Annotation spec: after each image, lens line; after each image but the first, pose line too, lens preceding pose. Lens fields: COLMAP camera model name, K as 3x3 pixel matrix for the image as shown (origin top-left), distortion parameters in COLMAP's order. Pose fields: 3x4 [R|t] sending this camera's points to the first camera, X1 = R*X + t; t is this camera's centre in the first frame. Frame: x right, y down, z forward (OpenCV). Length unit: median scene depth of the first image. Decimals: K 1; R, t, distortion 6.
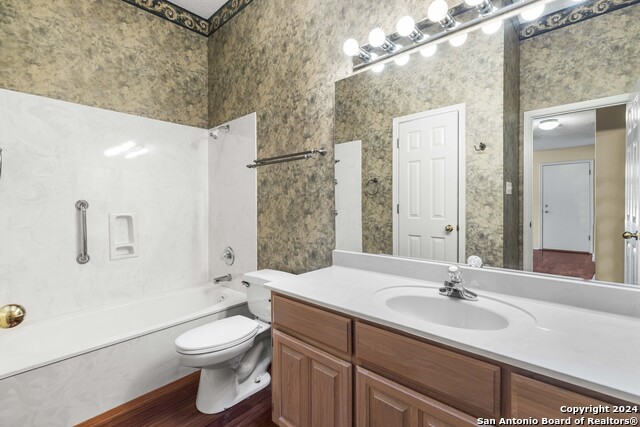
lens RADIAL K [[294.7, 0, 321.7], [0, 294.7, 201.5], [0, 0, 1]] dist [0.003184, -0.000172]
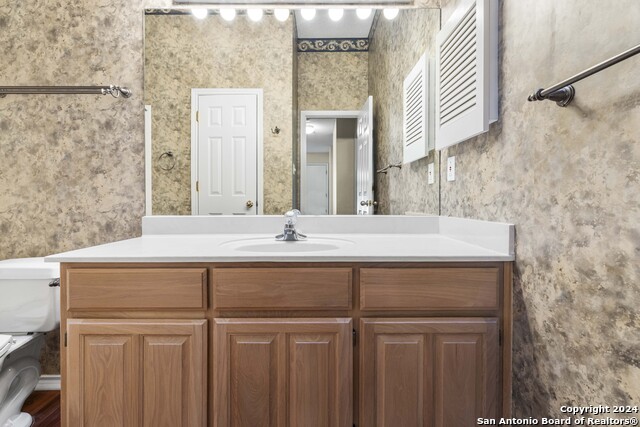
lens RADIAL K [[294.7, 0, 316.5], [0, 294.7, 202.5], [0, 0, 1]] dist [0.003184, -0.000172]
pose [[0.734276, -0.002367, 0.678847, -0.118359], [0.007118, 0.999966, -0.004212, 0.098569], [-0.678814, 0.007924, 0.734268, 0.063443]]
